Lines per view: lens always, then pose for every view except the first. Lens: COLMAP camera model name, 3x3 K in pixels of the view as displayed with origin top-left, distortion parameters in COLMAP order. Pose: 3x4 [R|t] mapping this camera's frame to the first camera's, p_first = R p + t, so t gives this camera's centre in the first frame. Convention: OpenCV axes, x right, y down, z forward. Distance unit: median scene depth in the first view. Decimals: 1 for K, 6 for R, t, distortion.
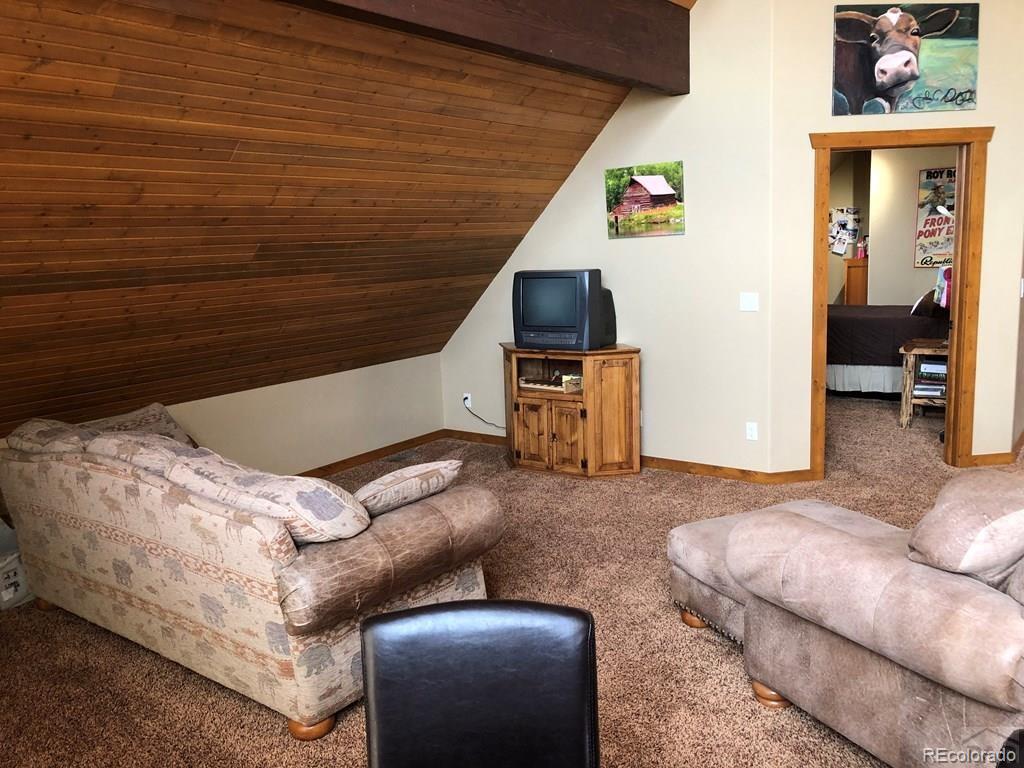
lens RADIAL K [[832.5, 0, 512.0], [0, 832.5, 384.0], [0, 0, 1]] dist [0.059918, -0.062800]
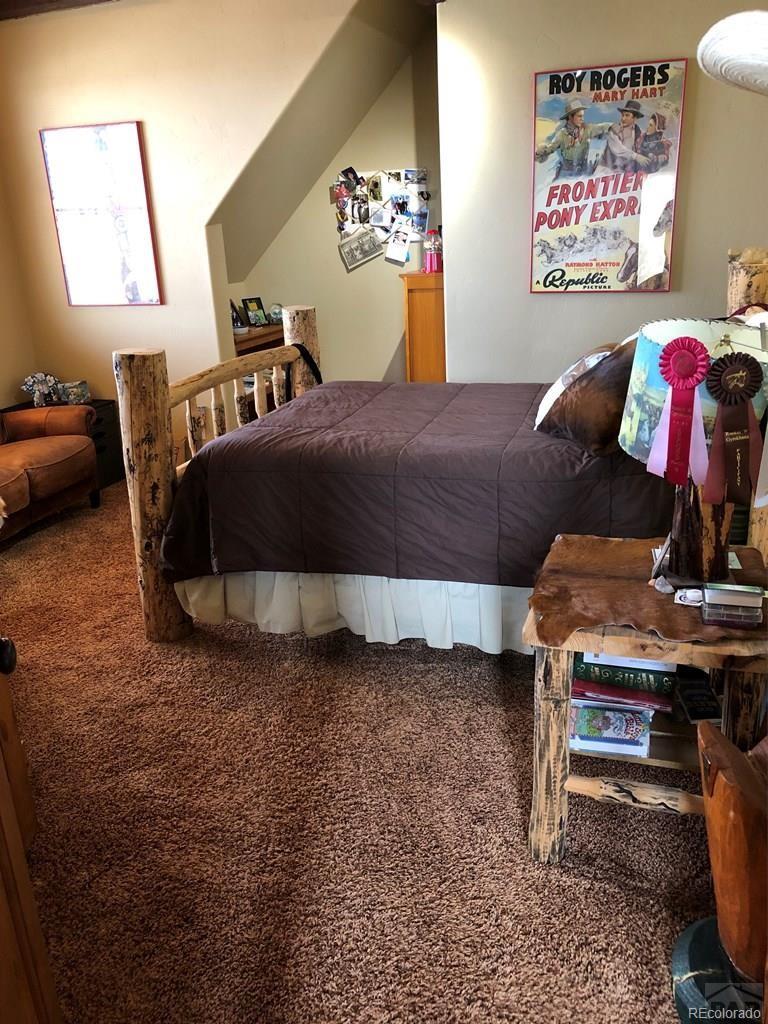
lens RADIAL K [[832.5, 0, 382.9], [0, 832.5, 497.2], [0, 0, 1]] dist [0.059918, -0.062800]
pose [[0.956144, -0.093675, 0.277515, 0.256910], [0.056860, 0.988817, 0.137872, -0.094890], [-0.287327, -0.116046, 0.950777, 0.563712]]
